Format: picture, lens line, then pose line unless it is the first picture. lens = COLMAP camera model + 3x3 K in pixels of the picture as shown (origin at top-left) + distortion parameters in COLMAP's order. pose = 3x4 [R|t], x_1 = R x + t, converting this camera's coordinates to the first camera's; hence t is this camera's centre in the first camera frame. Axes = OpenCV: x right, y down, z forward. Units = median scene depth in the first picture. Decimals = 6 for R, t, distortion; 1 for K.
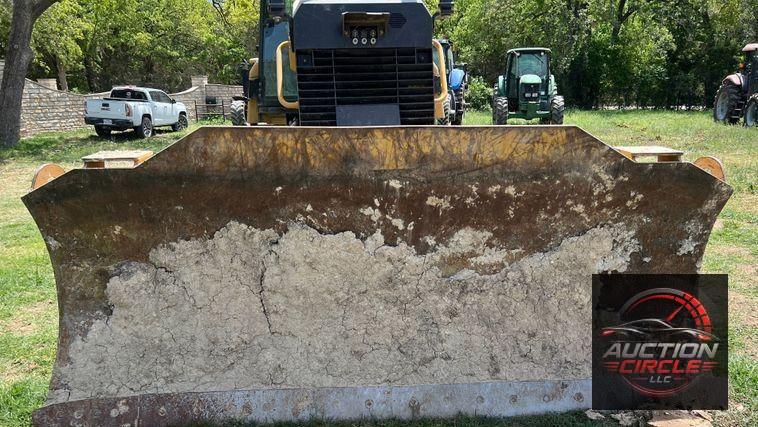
lens RADIAL K [[612.6, 0, 382.9], [0, 612.6, 297.1], [0, 0, 1]] dist [0.110543, -0.181426]
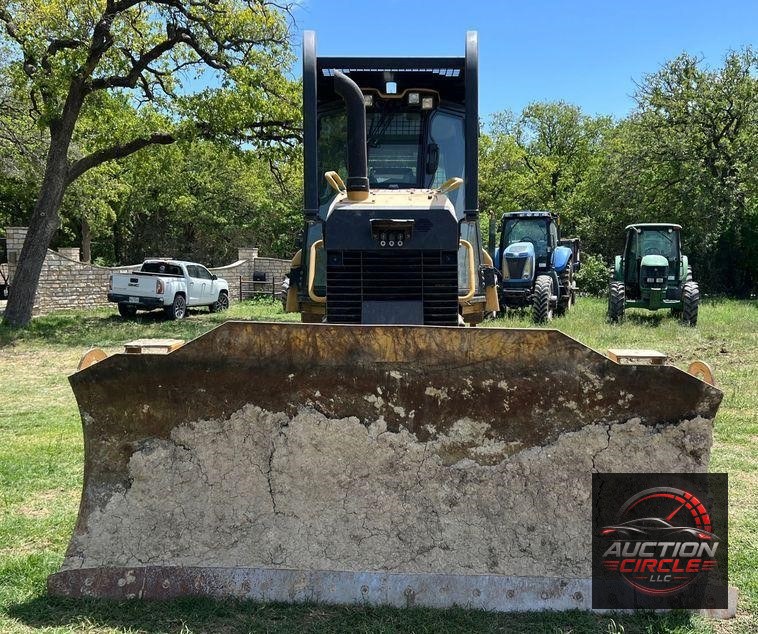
lens RADIAL K [[843.7, 0, 394.6], [0, 843.7, 353.6], [0, 0, 1]] dist [0.191445, -0.568712]
pose [[0.994309, 0.031620, -0.101733, 0.156396], [-0.052792, 0.975685, -0.212723, 0.091725], [0.092533, 0.216884, 0.971802, -0.435131]]
